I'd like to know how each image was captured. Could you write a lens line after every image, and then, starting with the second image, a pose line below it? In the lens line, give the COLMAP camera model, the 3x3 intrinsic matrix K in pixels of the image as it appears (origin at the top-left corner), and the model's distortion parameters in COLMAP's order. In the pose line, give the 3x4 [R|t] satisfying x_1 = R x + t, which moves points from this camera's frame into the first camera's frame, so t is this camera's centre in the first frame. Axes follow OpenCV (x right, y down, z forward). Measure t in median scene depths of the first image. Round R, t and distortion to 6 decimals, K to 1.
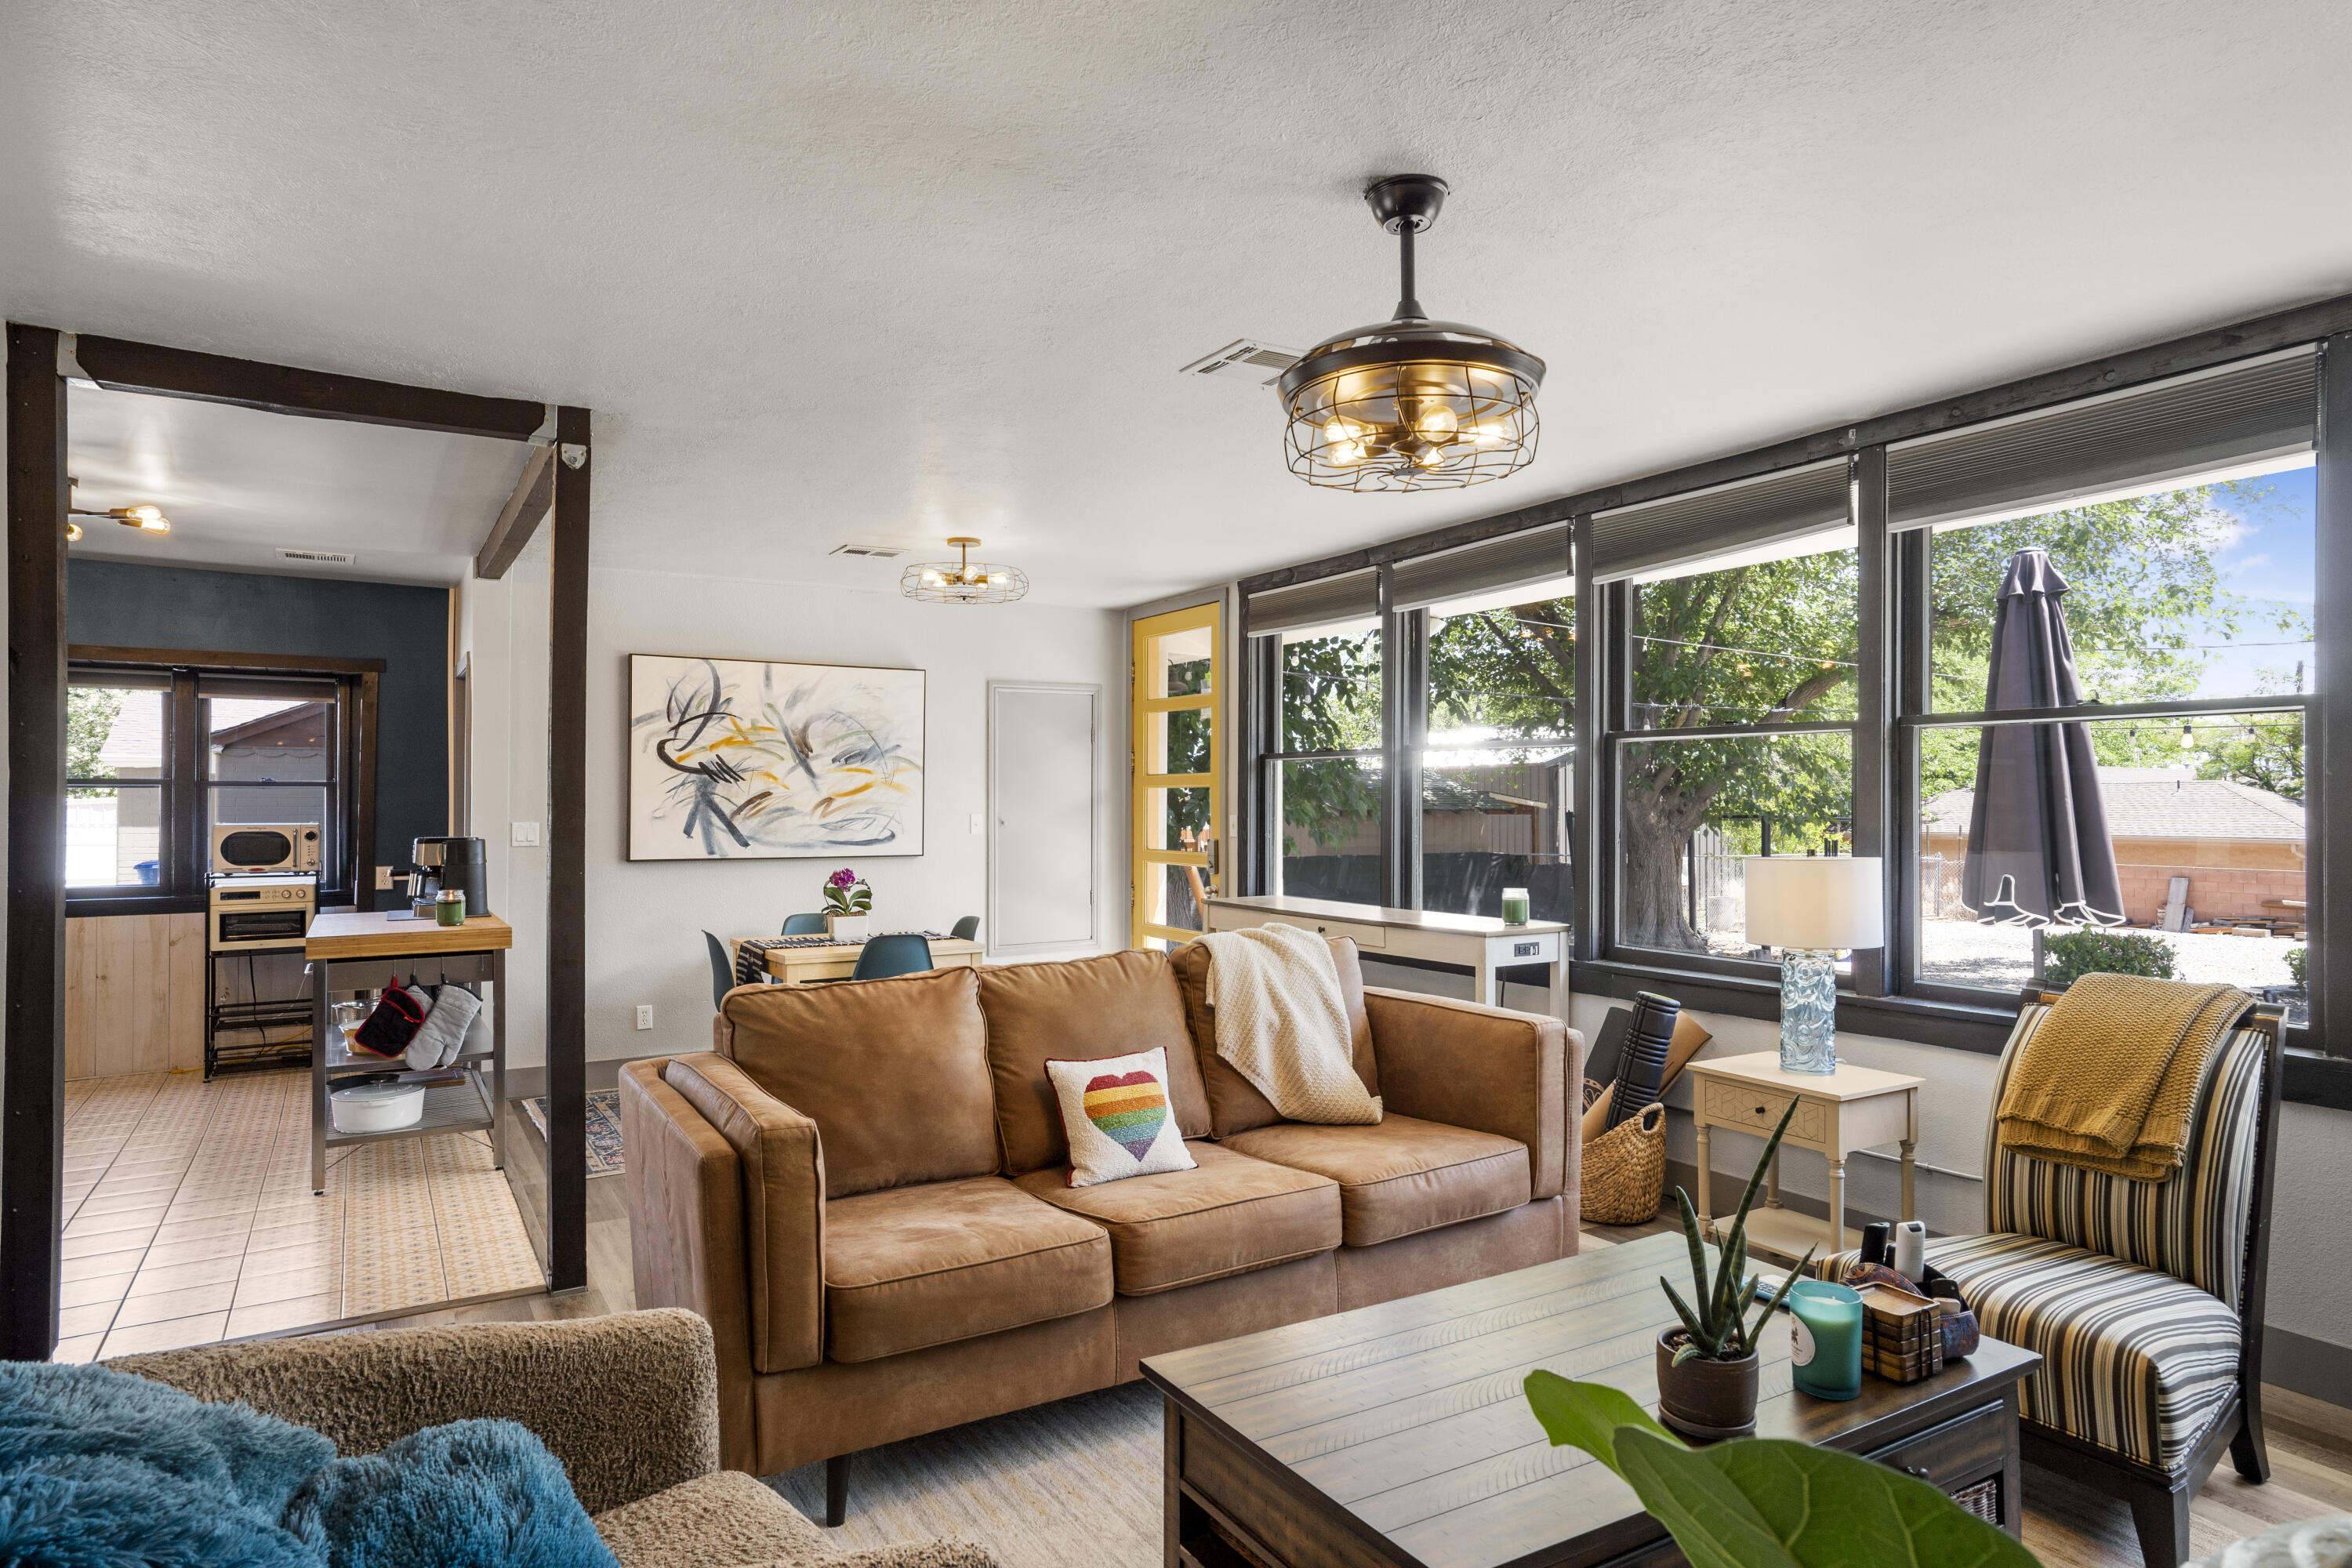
lens RADIAL K [[1372.8, 0, 1176.0], [0, 1372.8, 784.0], [0, 0, 1]] dist [0.001338, 0.000755]
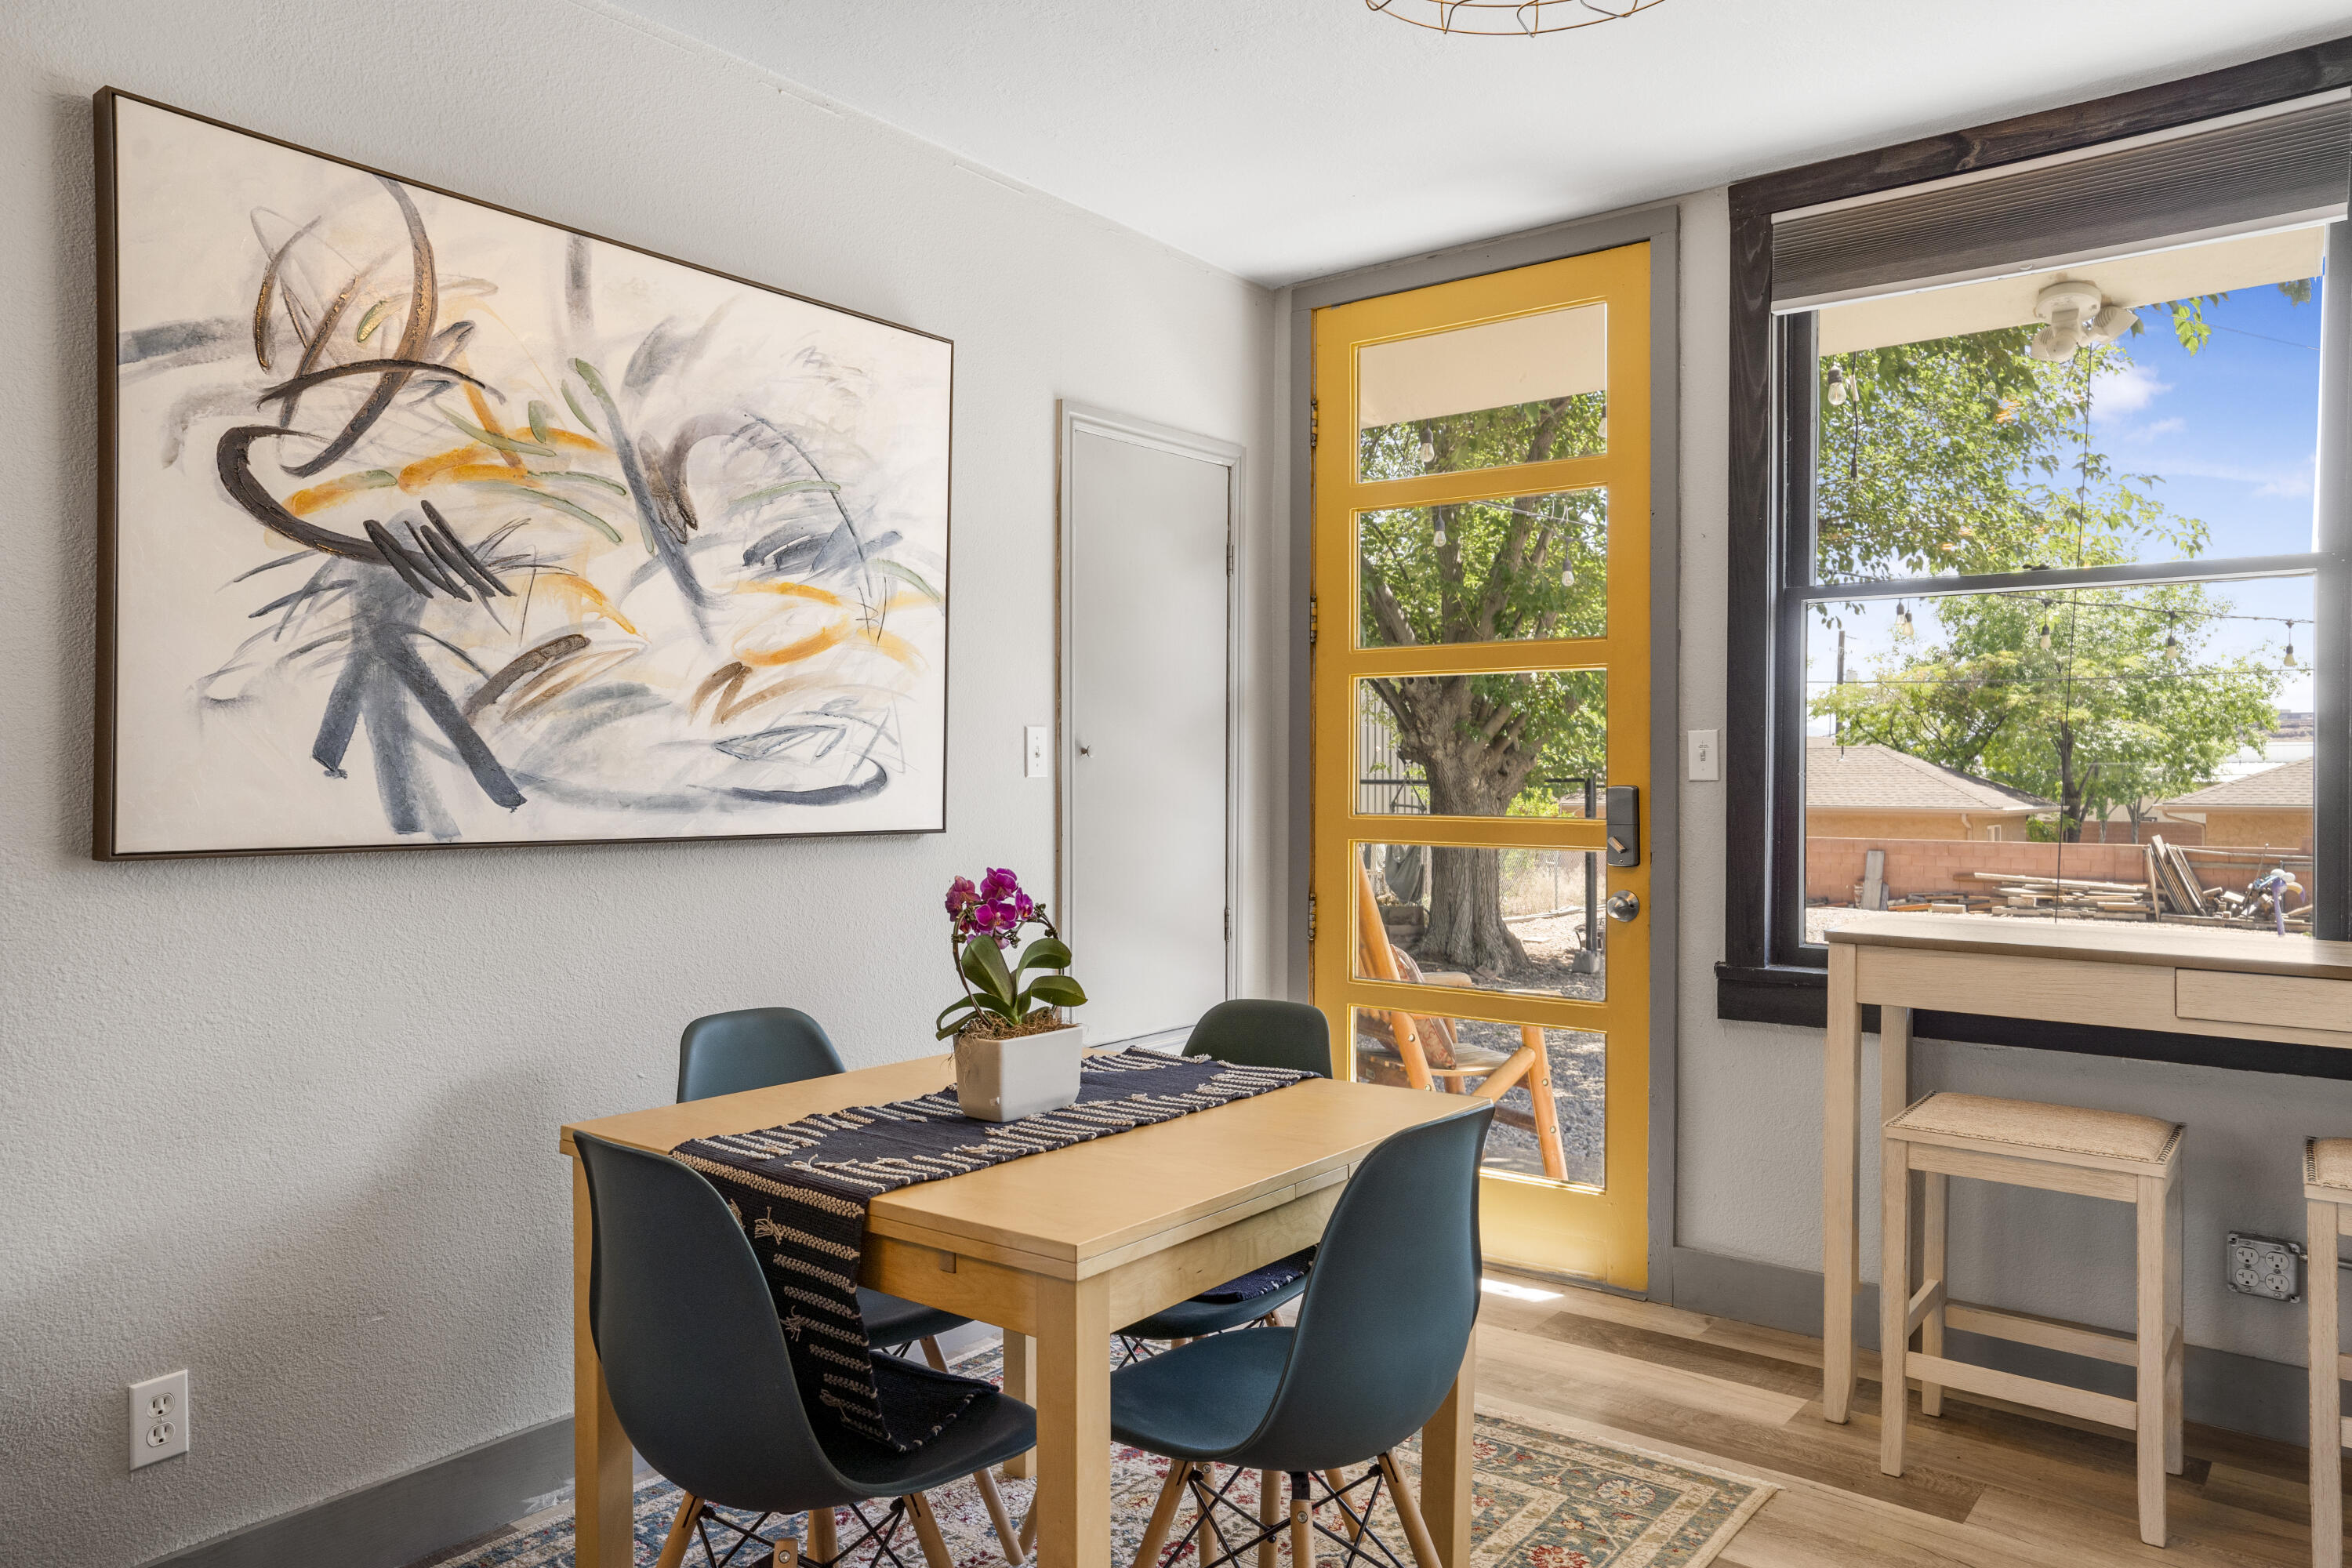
lens RADIAL K [[1594.7, 0, 1170.8], [0, 1594.7, 768.7], [0, 0, 1]] dist [-0.000215, 0.005205]
pose [[0.934891, 0.003624, 0.354916, -0.296252], [-0.006281, 0.999960, 0.006337, 0.033227], [-0.354879, -0.008153, 0.934877, 0.594293]]
